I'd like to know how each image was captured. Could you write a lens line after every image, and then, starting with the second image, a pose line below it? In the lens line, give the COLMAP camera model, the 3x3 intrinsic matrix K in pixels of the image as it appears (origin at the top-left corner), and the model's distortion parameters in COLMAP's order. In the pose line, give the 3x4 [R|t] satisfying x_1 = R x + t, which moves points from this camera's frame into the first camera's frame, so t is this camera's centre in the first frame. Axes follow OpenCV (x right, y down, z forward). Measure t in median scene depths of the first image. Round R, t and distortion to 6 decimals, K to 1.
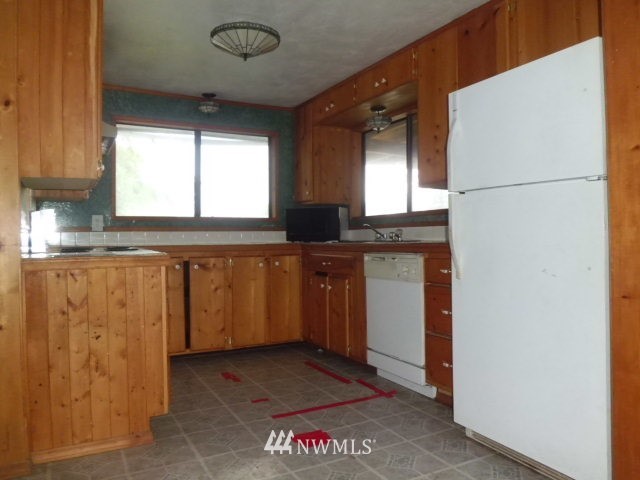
lens RADIAL K [[508.6, 0, 320.0], [0, 508.6, 240.0], [0, 0, 1]] dist [0.034218, -0.001501]
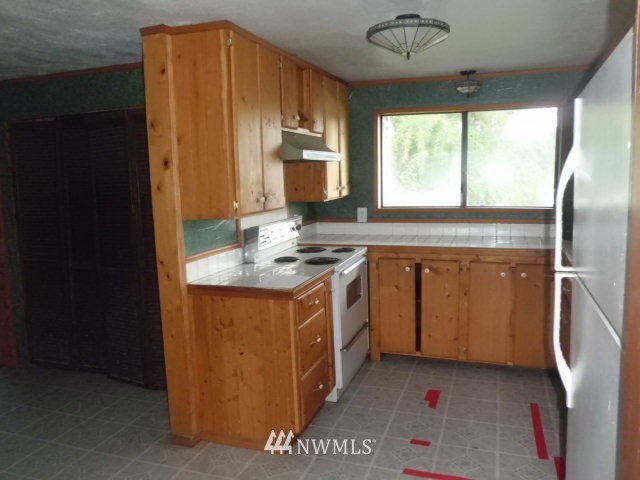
lens RADIAL K [[508.6, 0, 320.0], [0, 508.6, 240.0], [0, 0, 1]] dist [0.034218, -0.001501]
pose [[0.689363, 0.089586, -0.718856, 0.298525], [0.007556, 0.991381, 0.130795, -0.129515], [0.724377, -0.095597, 0.682744, 0.211404]]
